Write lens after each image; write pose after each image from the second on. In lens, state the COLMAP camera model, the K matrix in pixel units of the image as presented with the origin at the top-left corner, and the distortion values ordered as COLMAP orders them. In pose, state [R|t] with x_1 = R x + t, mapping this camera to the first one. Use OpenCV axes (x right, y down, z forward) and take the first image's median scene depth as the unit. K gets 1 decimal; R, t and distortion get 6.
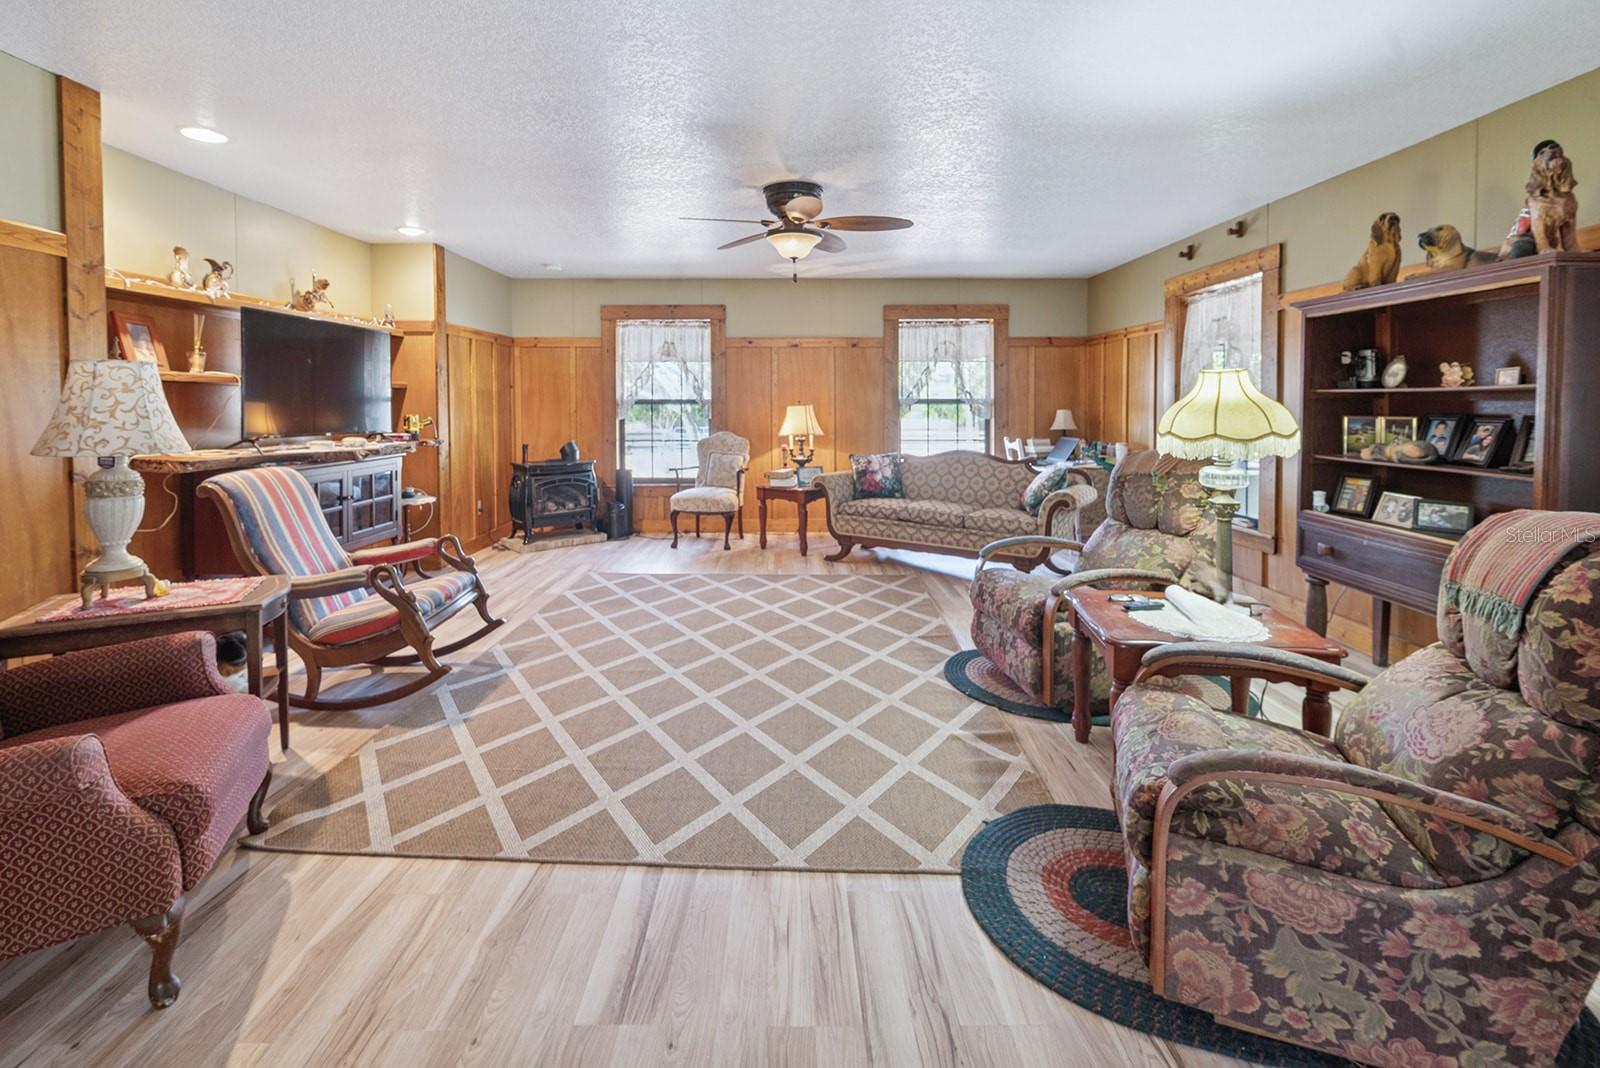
lens RADIAL K [[693.5, 0, 792.0], [0, 693.5, 422.8], [0, 0, 1]] dist [-0.000810, -0.000345]
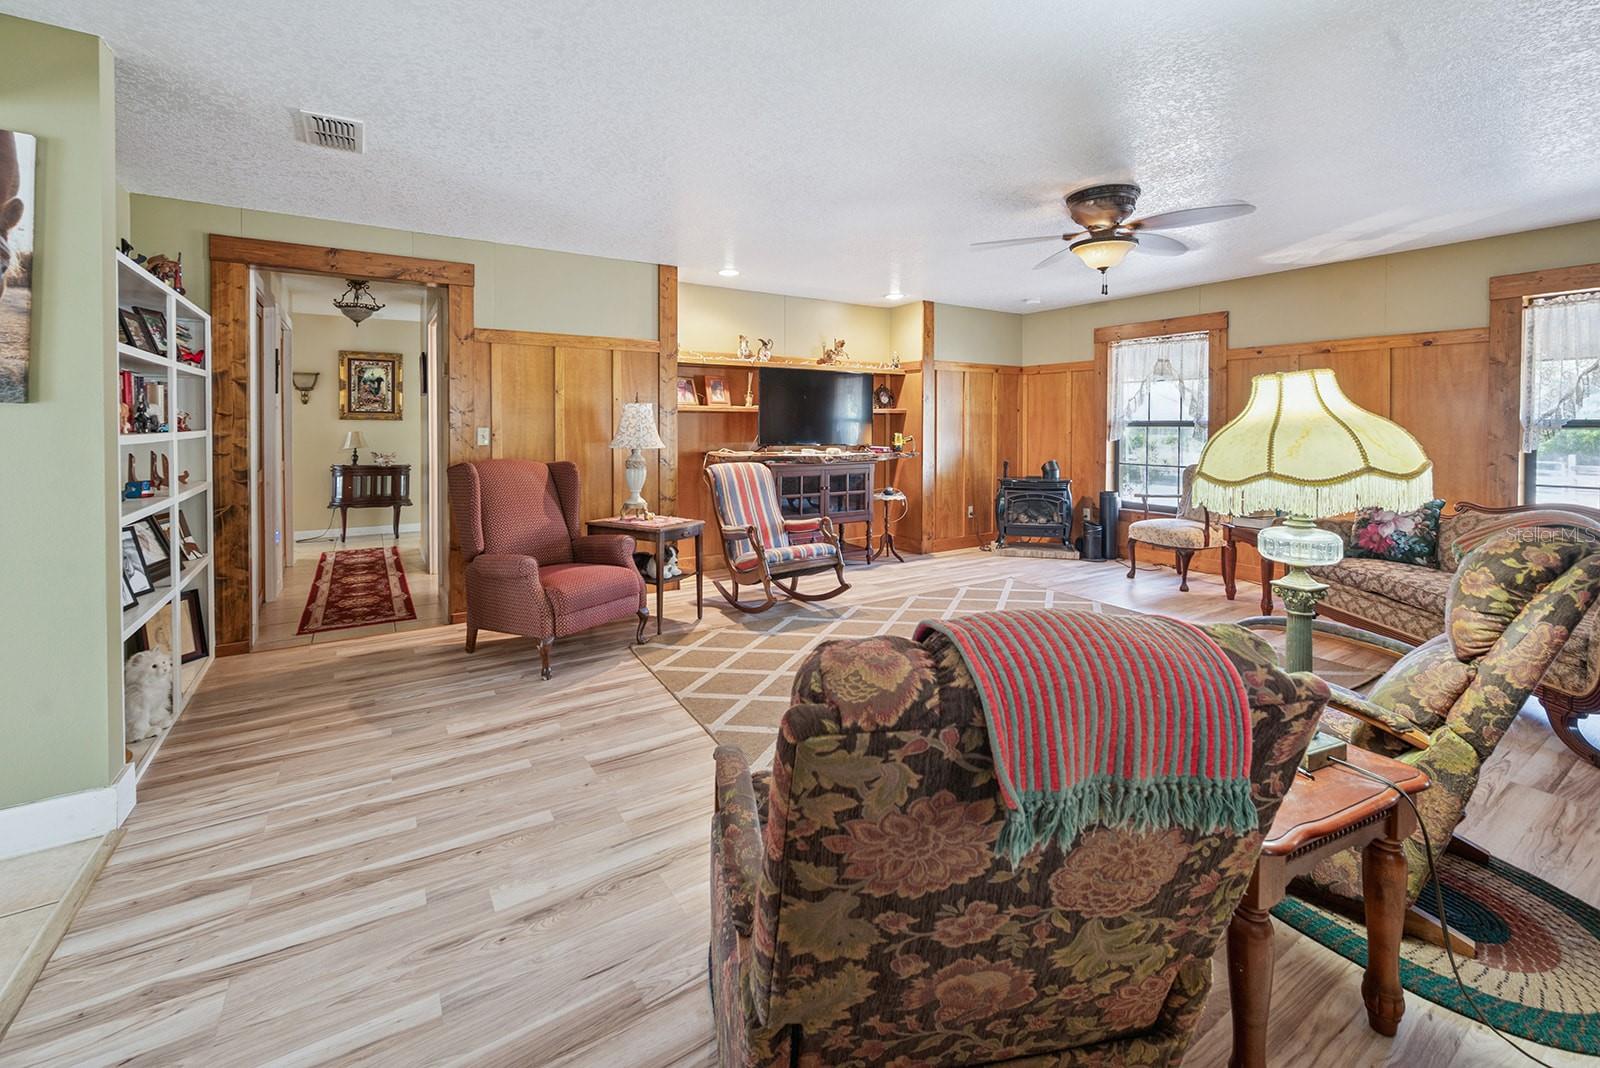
lens RADIAL K [[670.3, 0, 798.8], [0, 670.3, 442.4], [0, 0, 1]] dist [0.000868, 0.000037]
pose [[0.537076, 0.024881, -0.843167, 0.394347], [-0.026870, 0.999562, 0.012381, -0.004213], [0.843106, 0.016006, 0.537510, 0.132282]]
